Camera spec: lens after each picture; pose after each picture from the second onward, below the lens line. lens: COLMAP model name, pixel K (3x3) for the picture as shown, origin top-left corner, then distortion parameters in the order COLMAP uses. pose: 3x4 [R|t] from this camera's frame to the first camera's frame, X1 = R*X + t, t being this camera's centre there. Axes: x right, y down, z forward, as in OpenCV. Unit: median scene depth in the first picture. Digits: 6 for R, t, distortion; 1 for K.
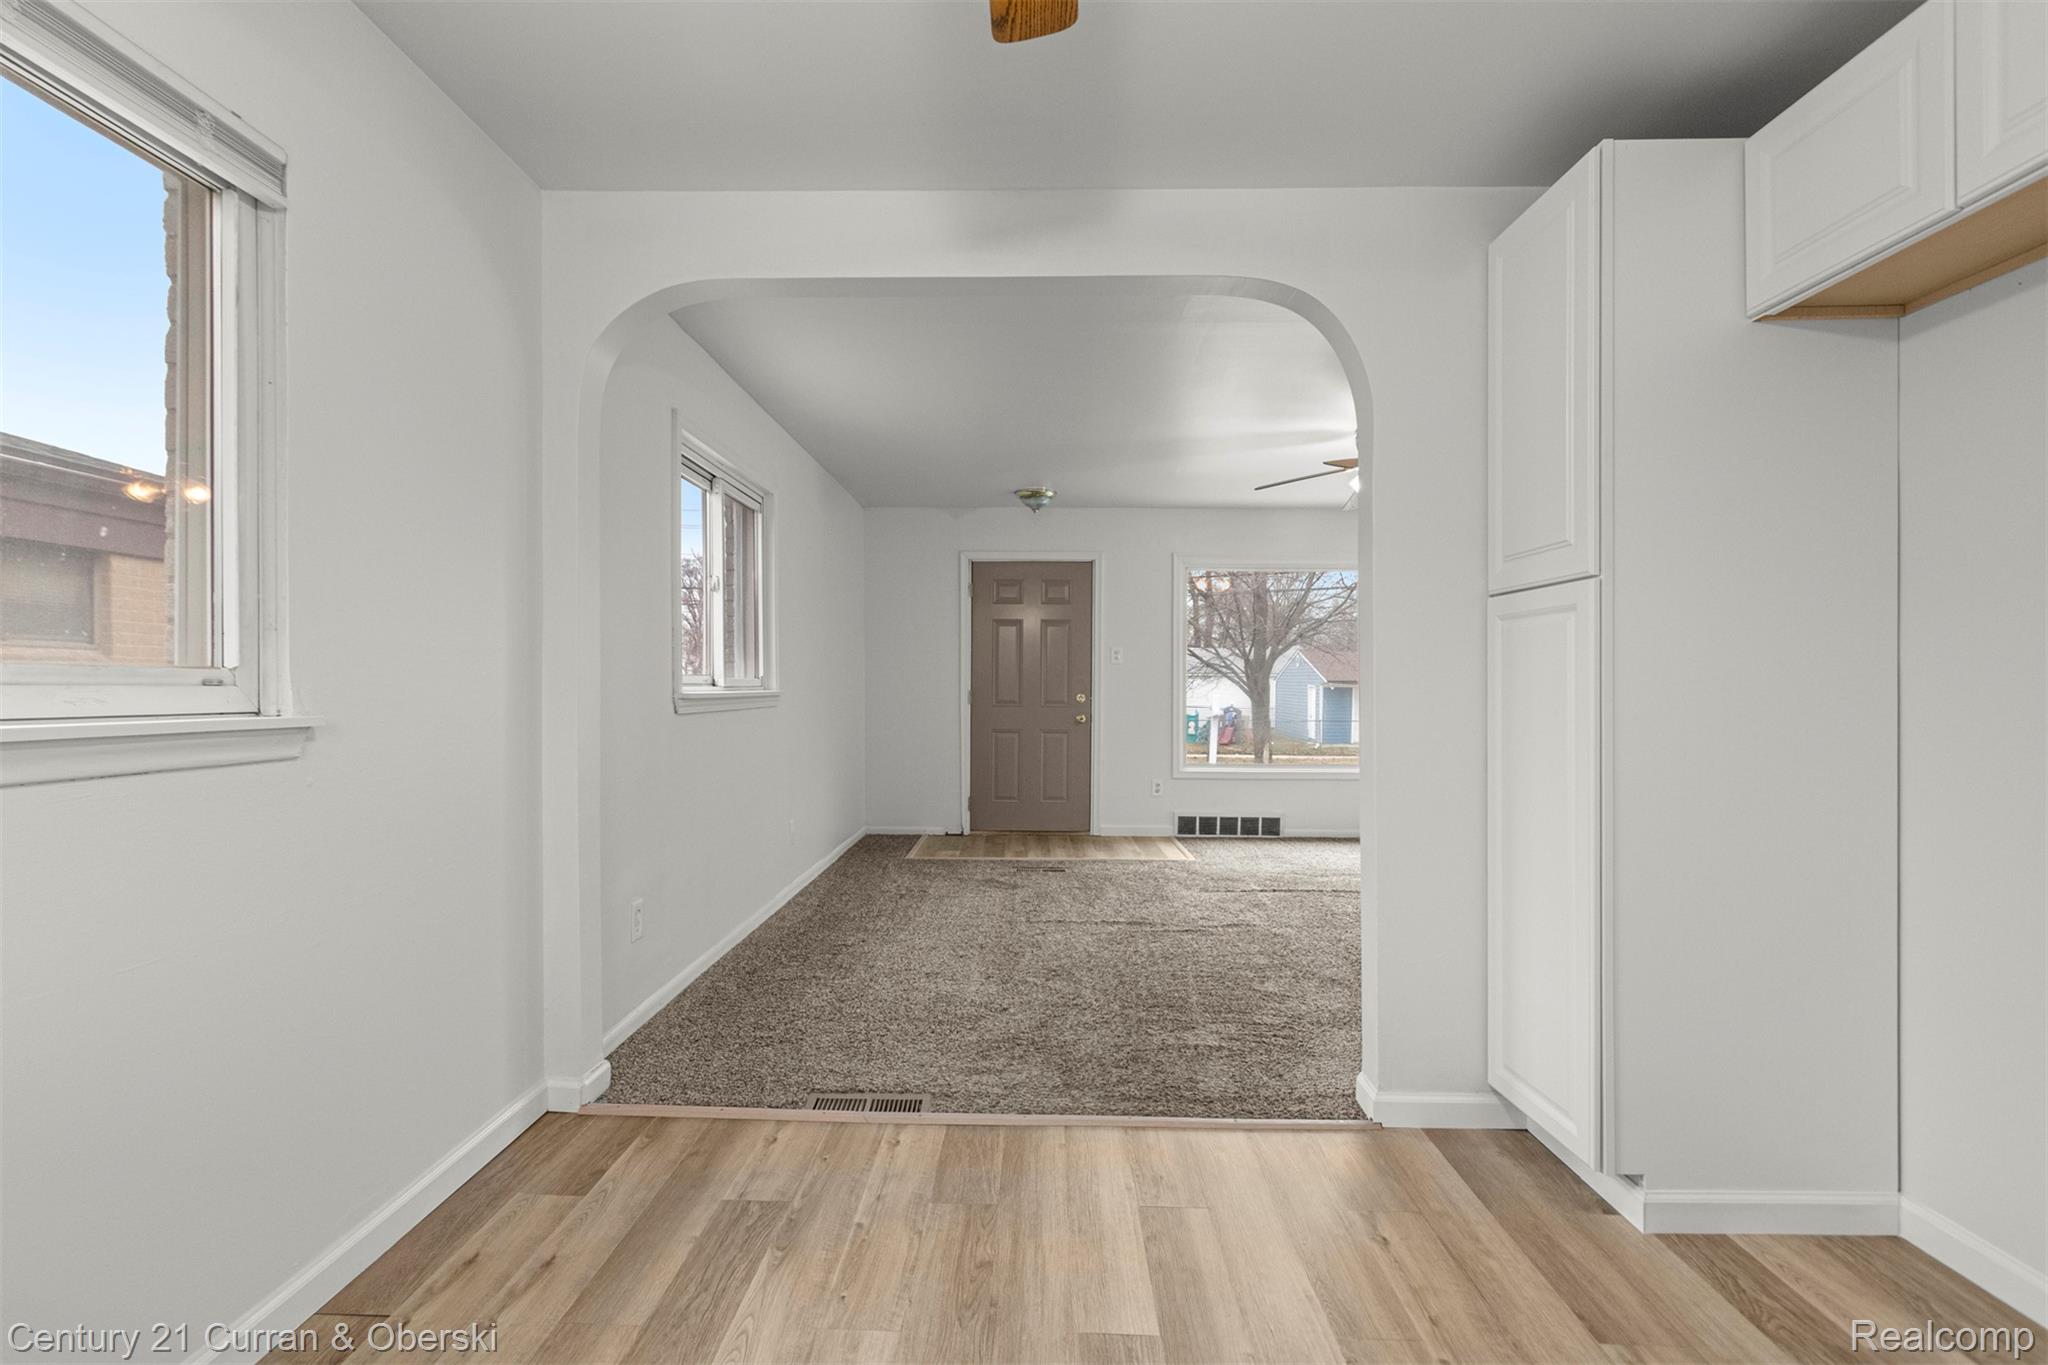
lens RADIAL K [[954.3, 0, 1024.0], [0, 954.3, 682.5], [0, 0, 1]] dist [-0.001446, -0.000639]
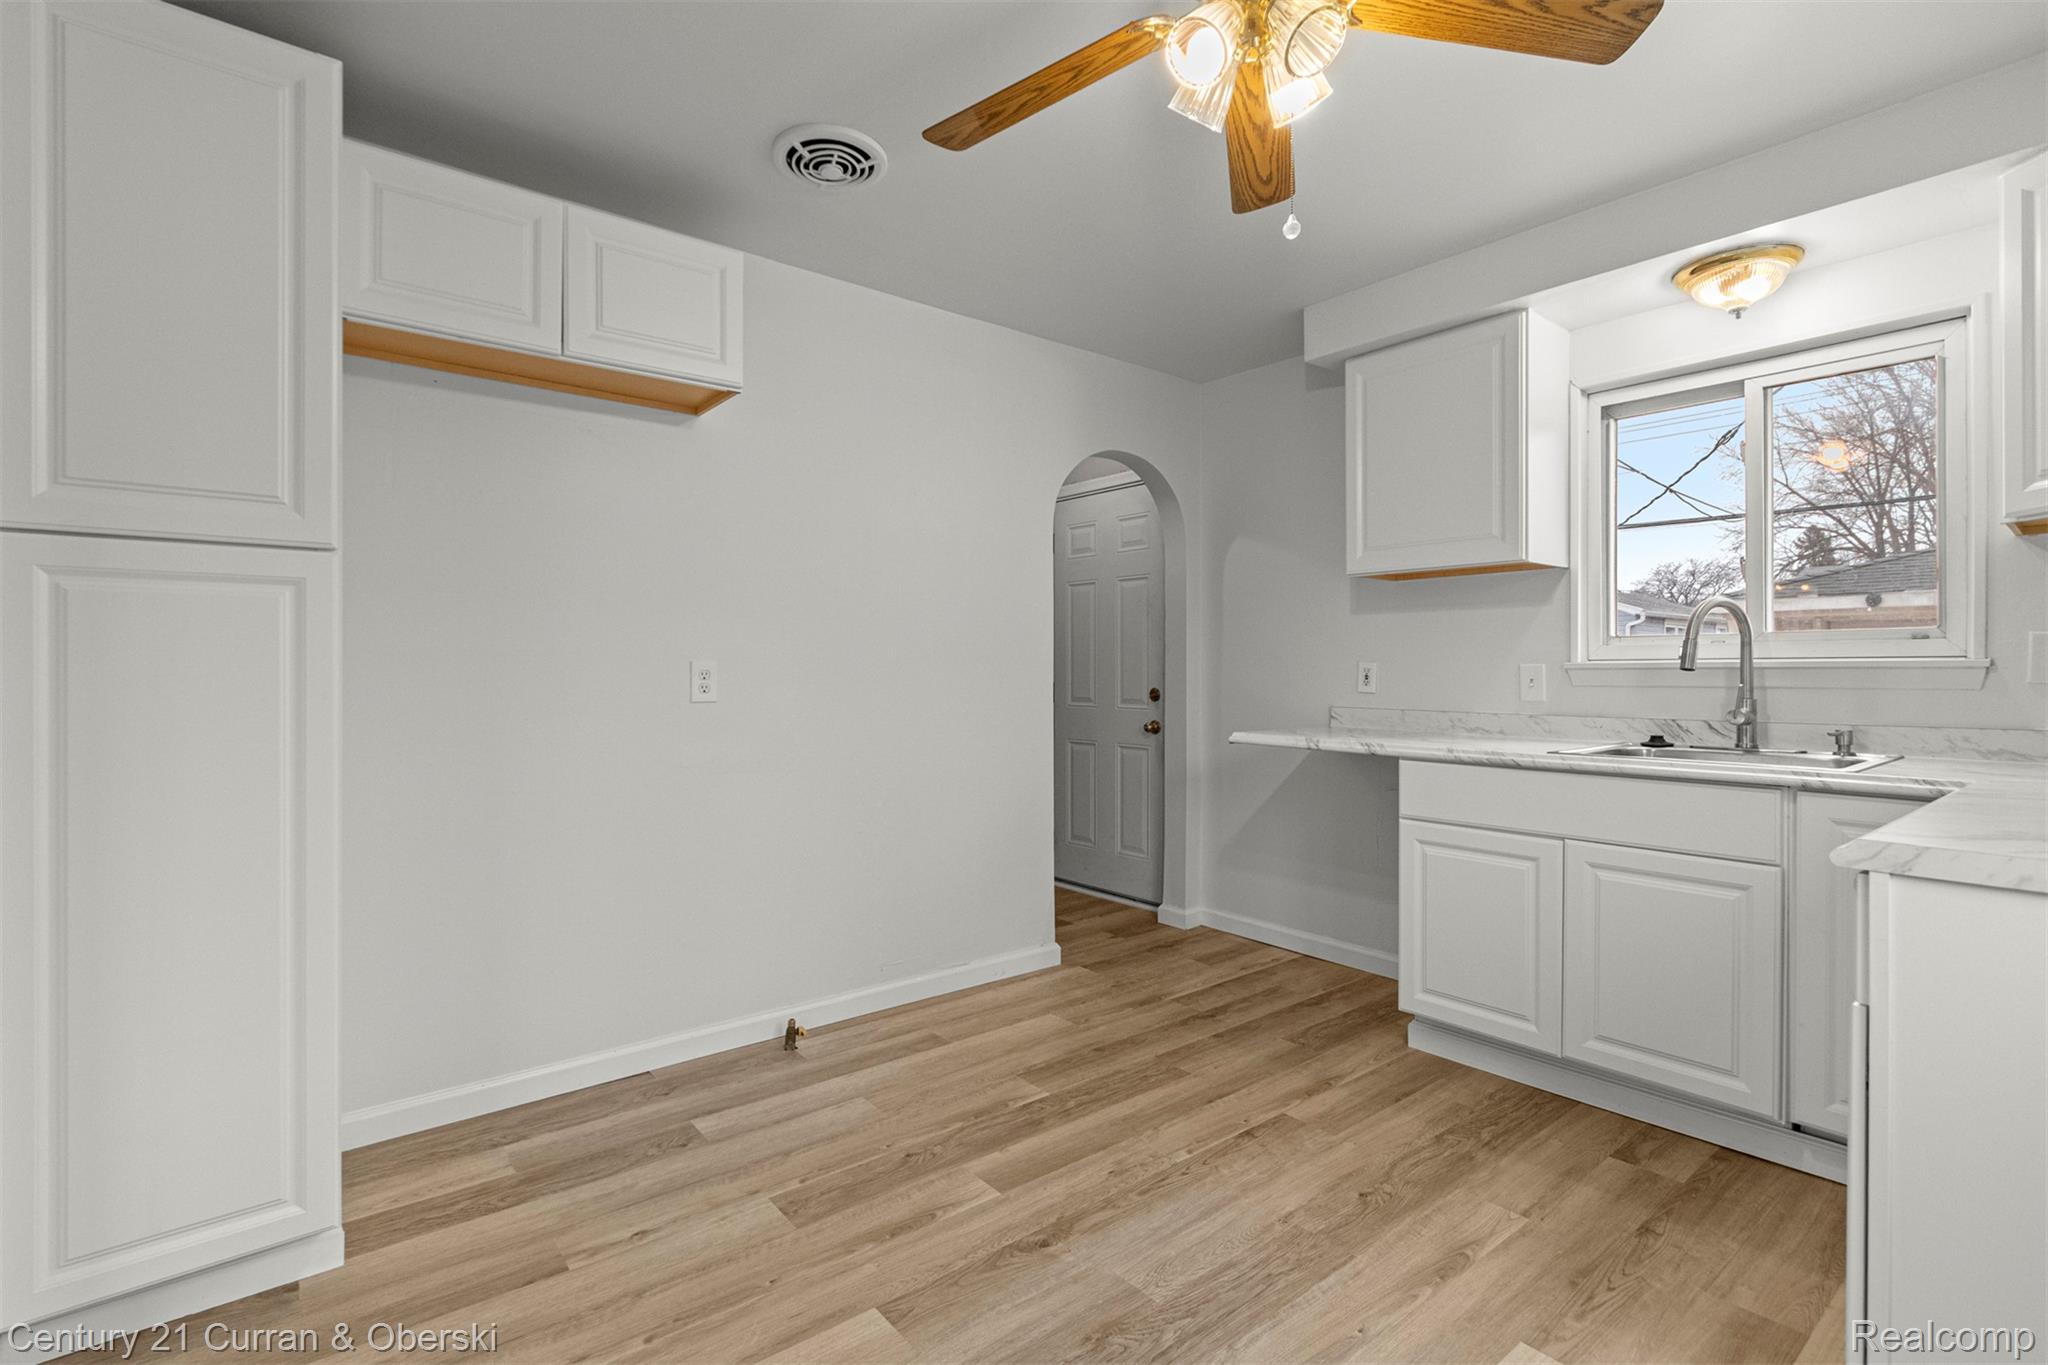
lens RADIAL K [[945.4, 0, 1008.3], [0, 945.4, 669.5], [0, 0, 1]] dist [0.002051, -0.001224]
pose [[-0.640432, -0.003437, 0.768008, -0.506003], [-0.000507, 0.999992, 0.004053, -0.006945], [-0.768015, 0.002206, -0.640428, 1.175368]]
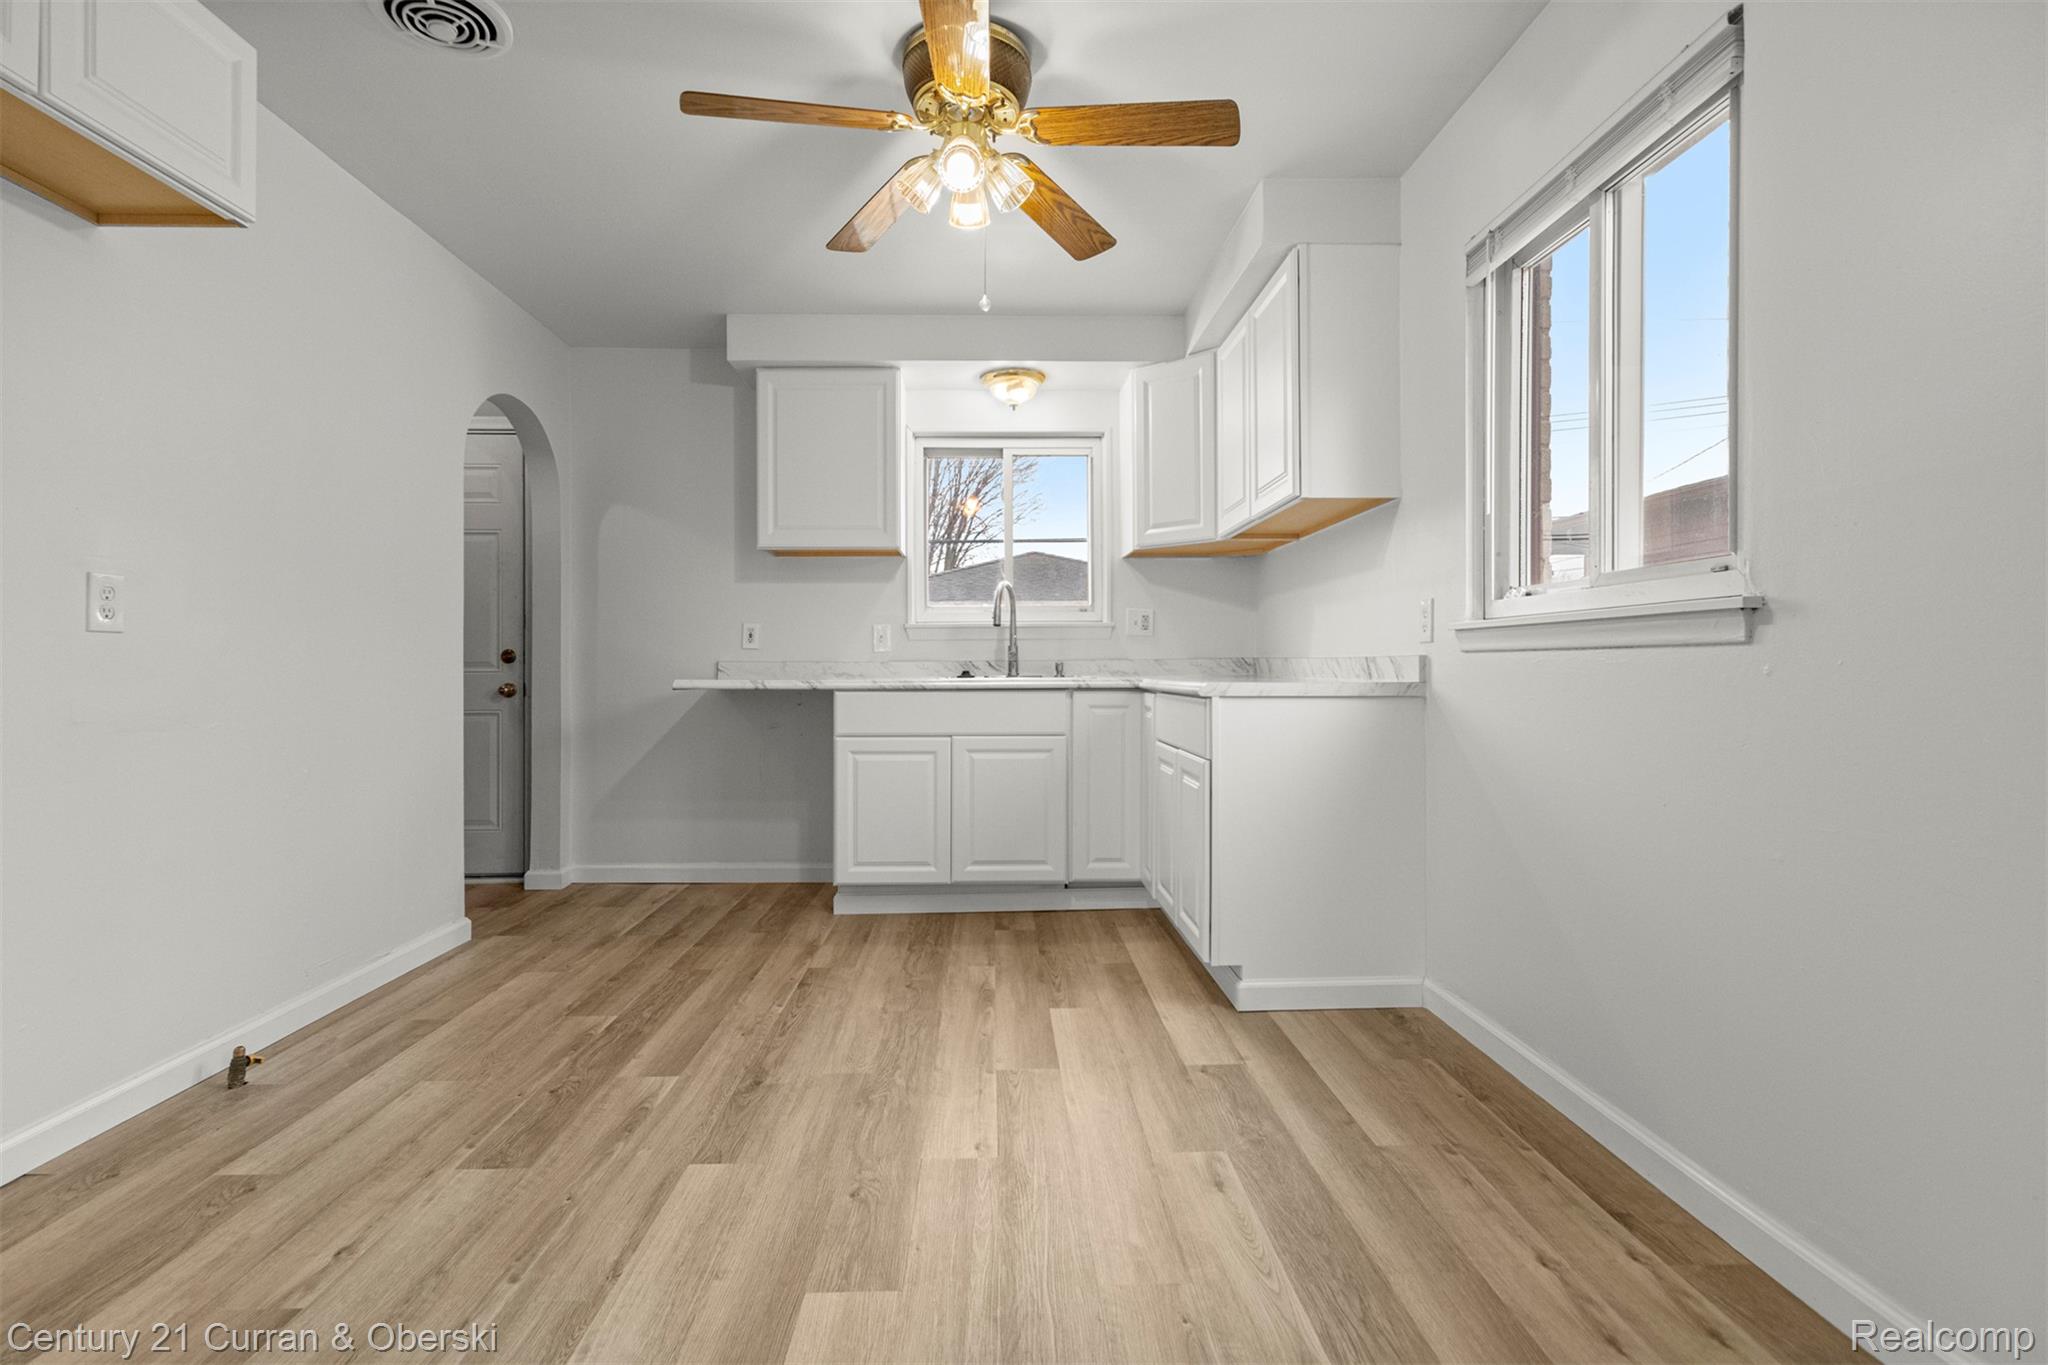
lens RADIAL K [[945.4, 0, 1008.3], [0, 945.4, 669.5], [0, 0, 1]] dist [0.002051, -0.001224]
pose [[-0.998742, 0.000952, -0.050139, -0.001469], [0.000822, 0.999996, 0.002625, 0.092747], [0.050142, 0.002580, -0.998739, 1.705806]]
